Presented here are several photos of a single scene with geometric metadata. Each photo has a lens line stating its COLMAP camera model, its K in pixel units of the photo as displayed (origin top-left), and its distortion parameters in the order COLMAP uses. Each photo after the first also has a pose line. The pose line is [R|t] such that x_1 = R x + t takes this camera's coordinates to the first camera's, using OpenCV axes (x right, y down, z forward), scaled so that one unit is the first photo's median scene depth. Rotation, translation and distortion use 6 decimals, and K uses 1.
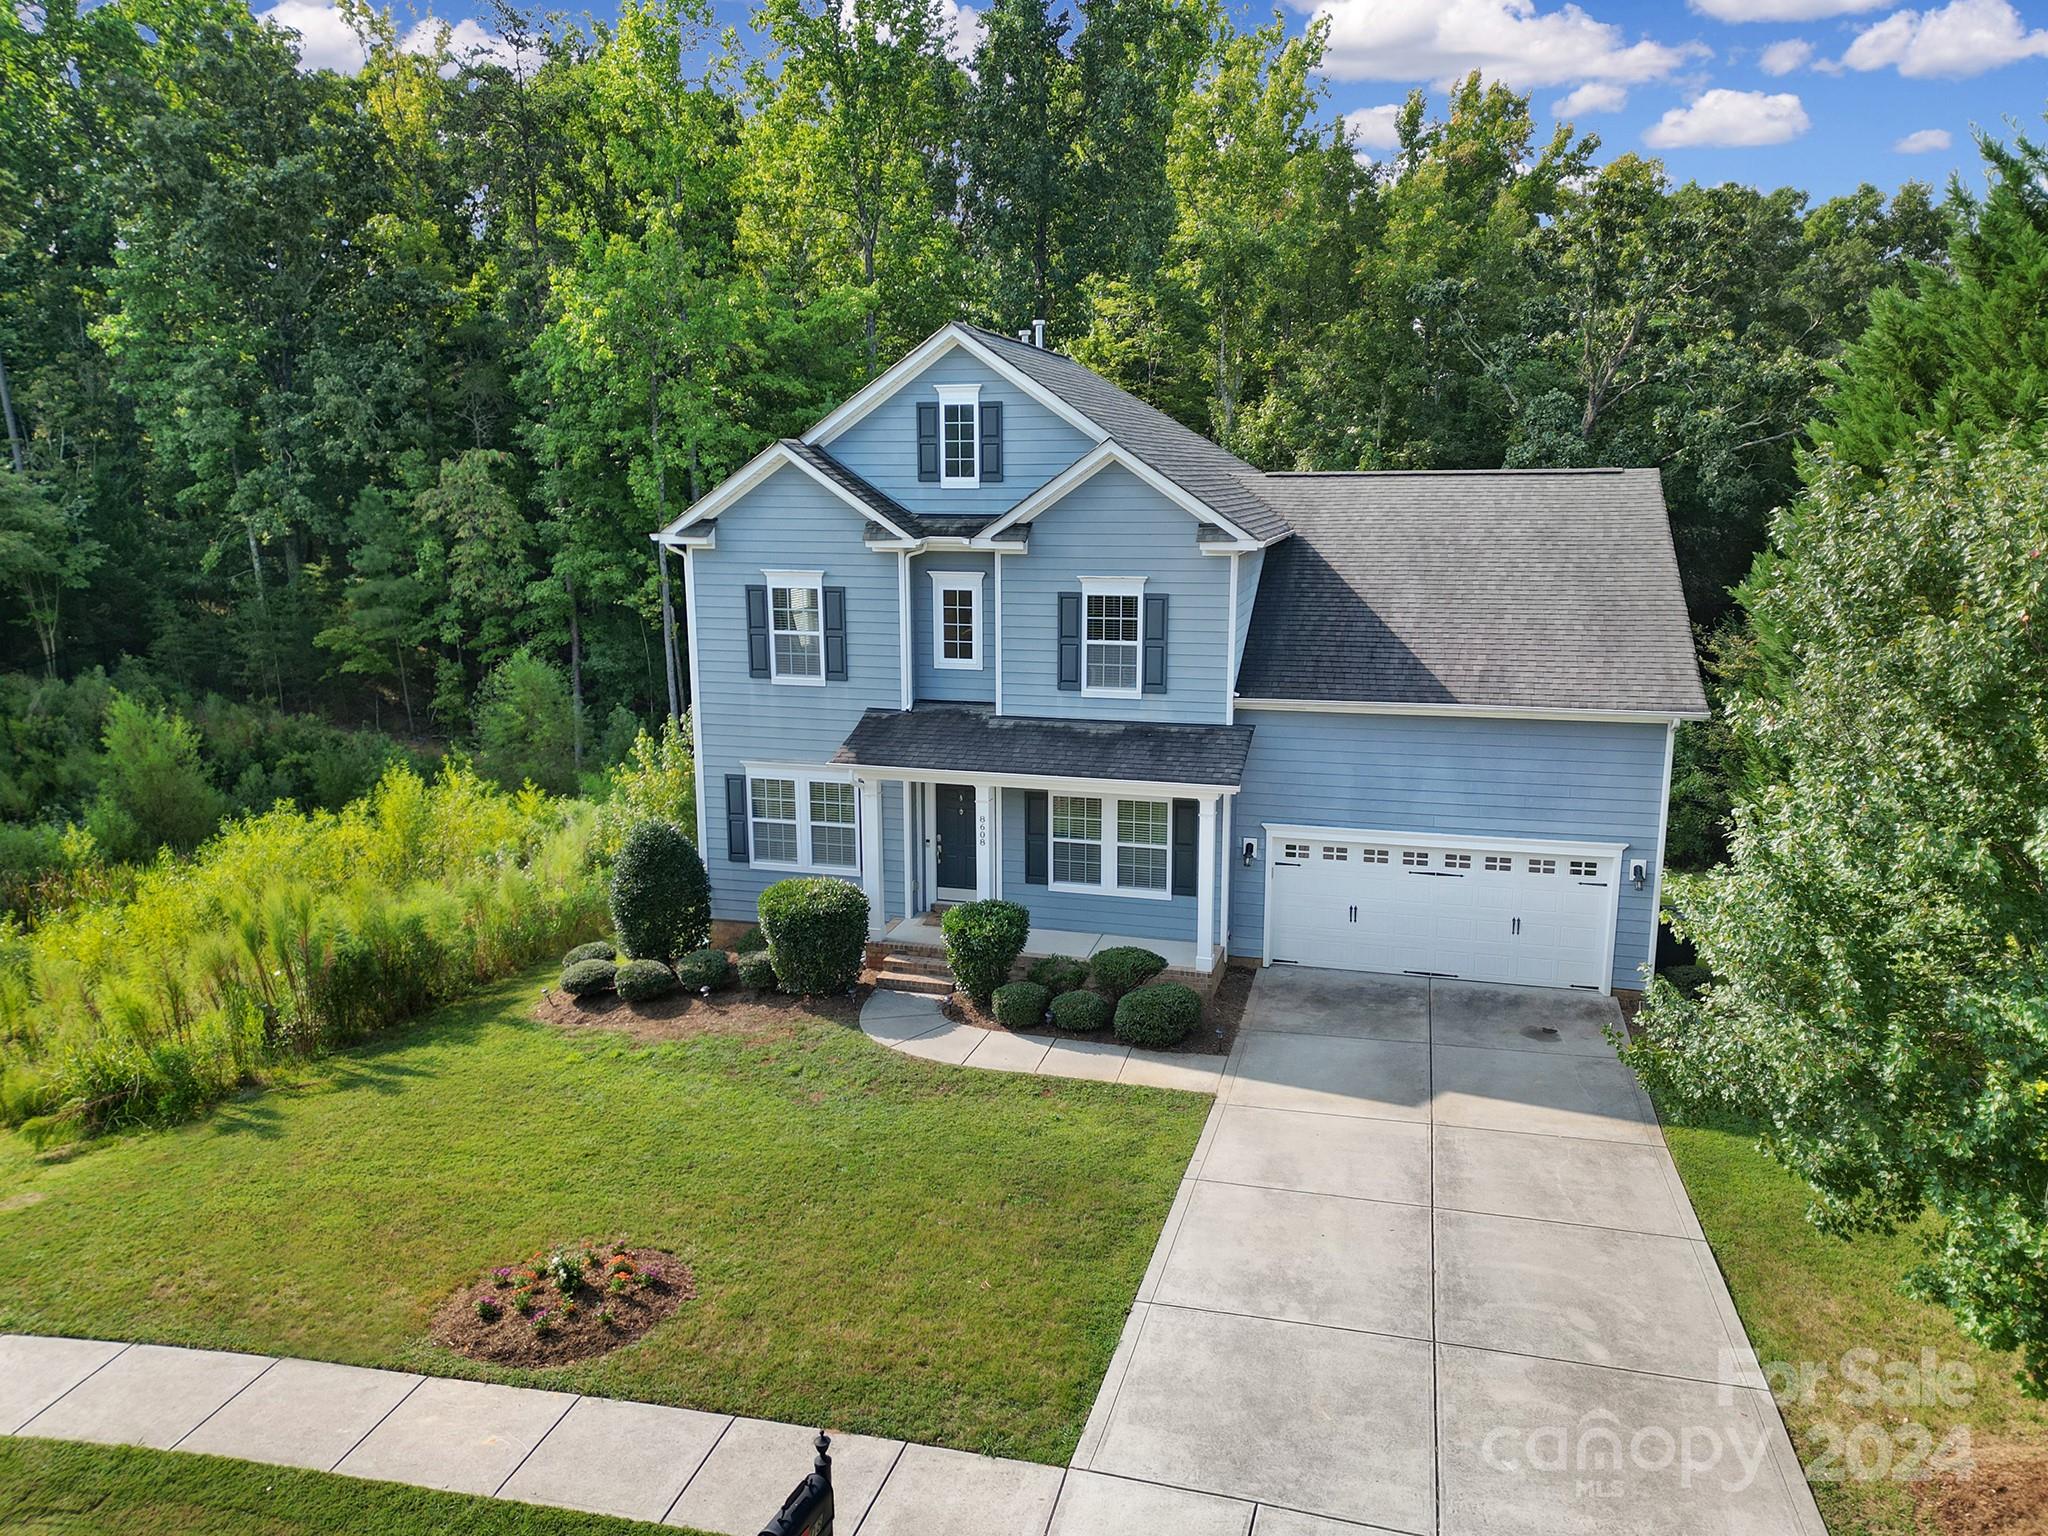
lens RADIAL K [[1444.2, 0, 1020.8], [0, 1444.2, 769.7], [0, 0, 1]] dist [0.025416, -0.036594]
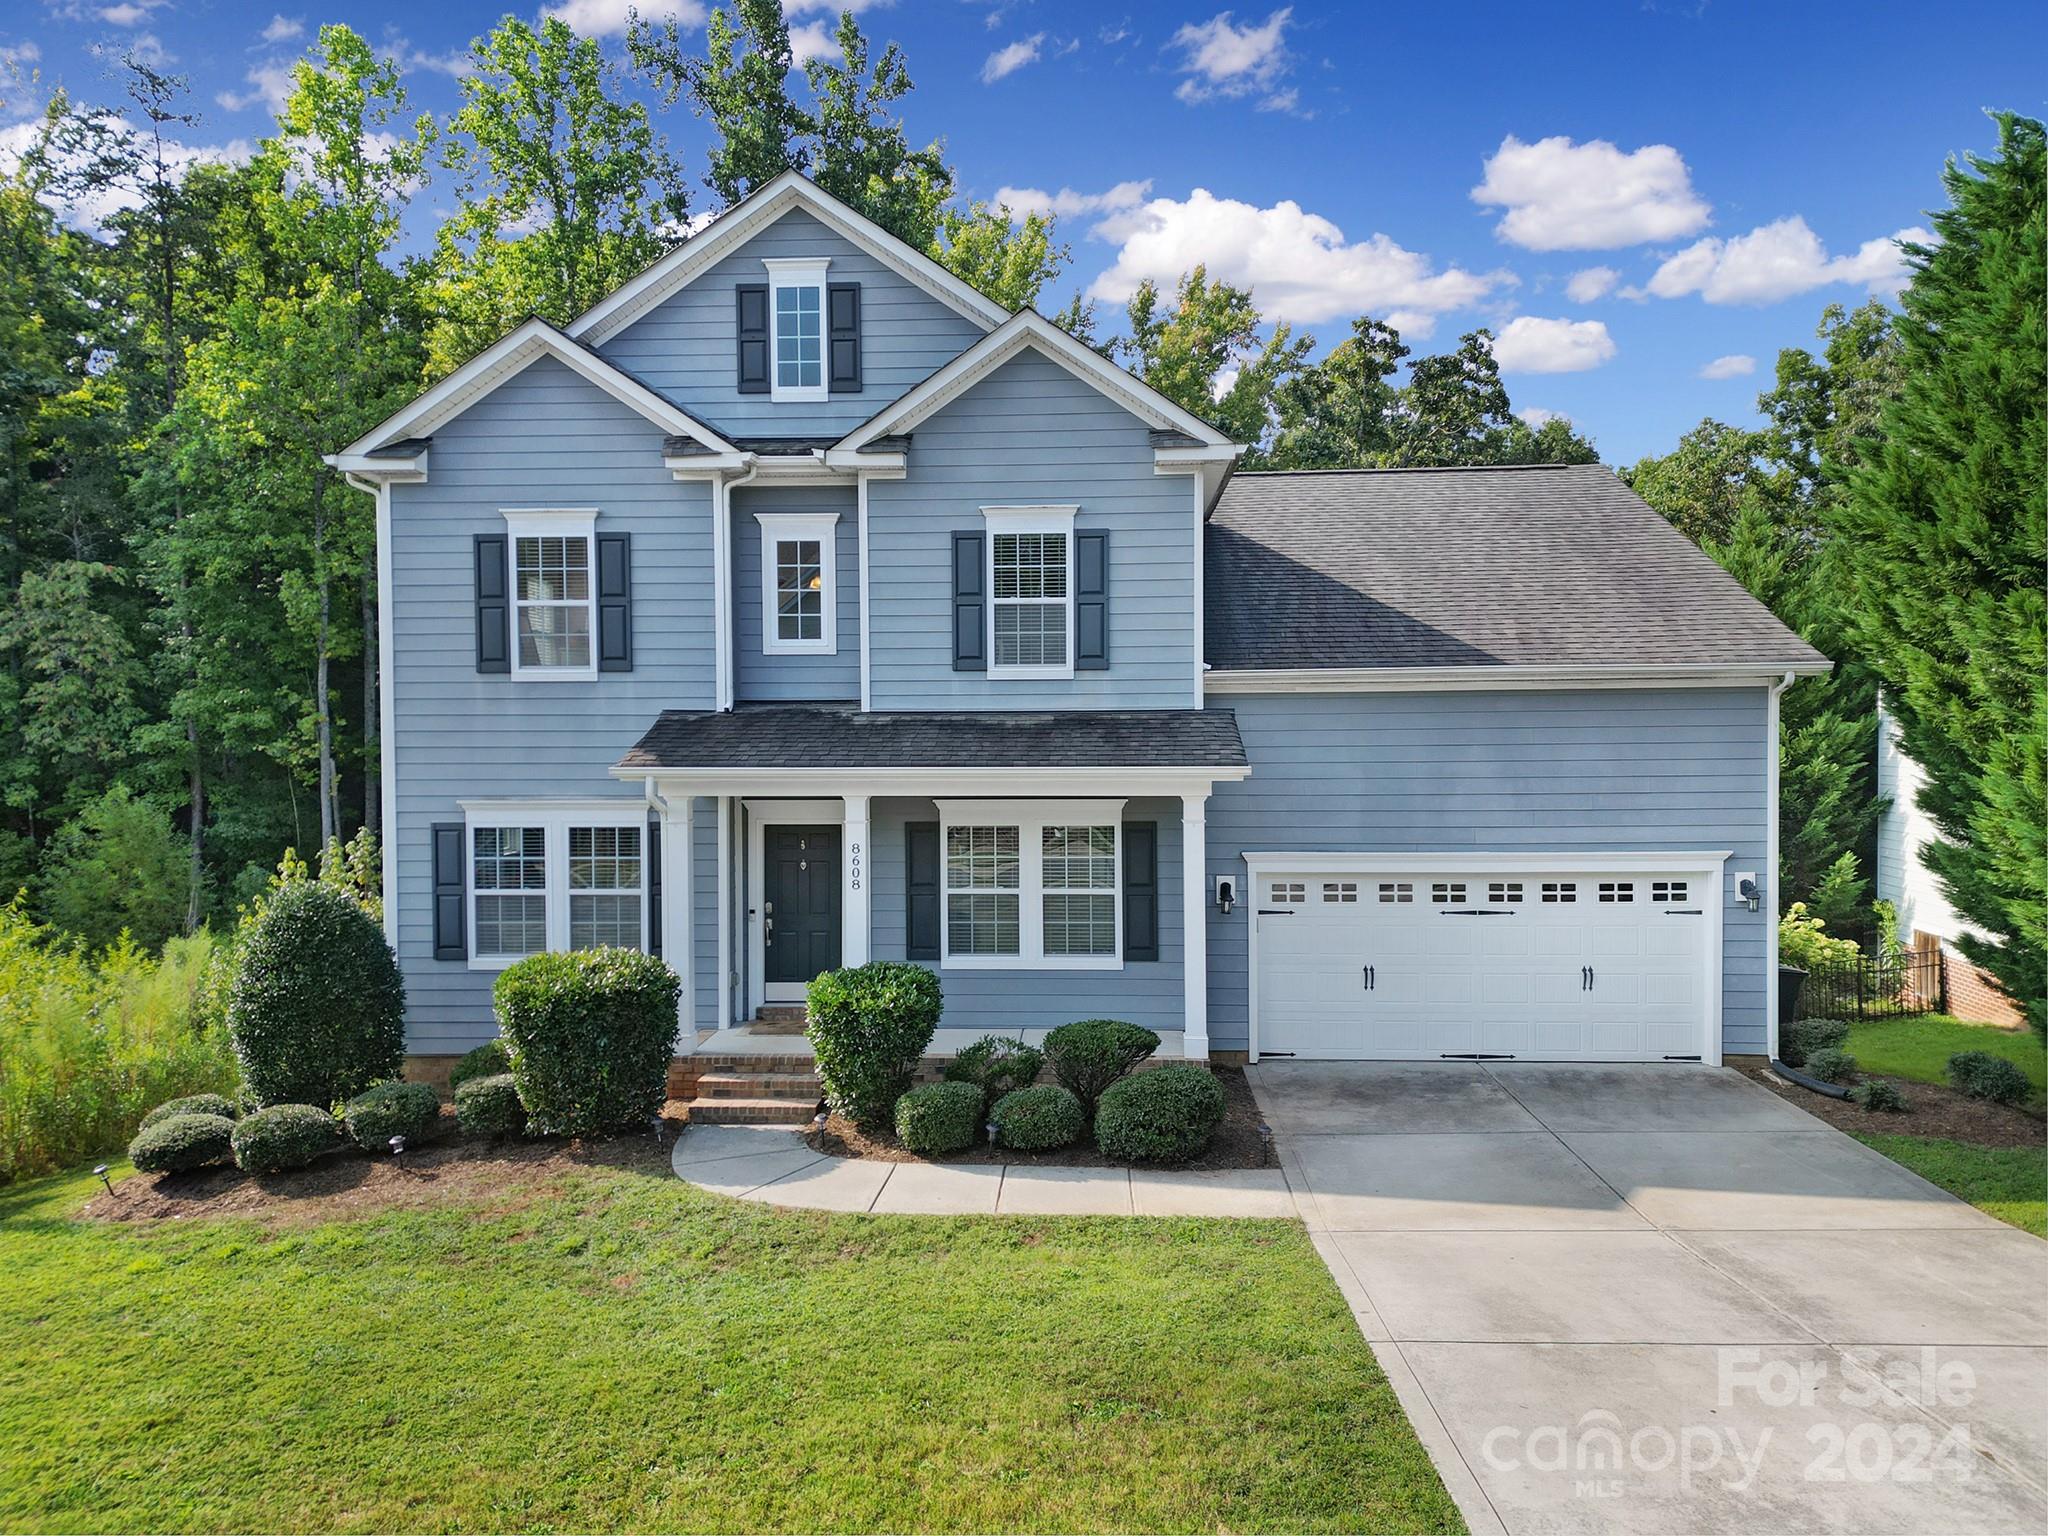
lens RADIAL K [[1444.2, 0, 1045.0], [0, 1444.2, 764.0], [0, 0, 1]] dist [0.025416, -0.036594]
pose [[0.974007, -0.008522, 0.226357, -0.088896], [0.048092, 0.984290, -0.169881, 0.109504], [-0.221353, 0.176351, 0.959116, 0.327774]]
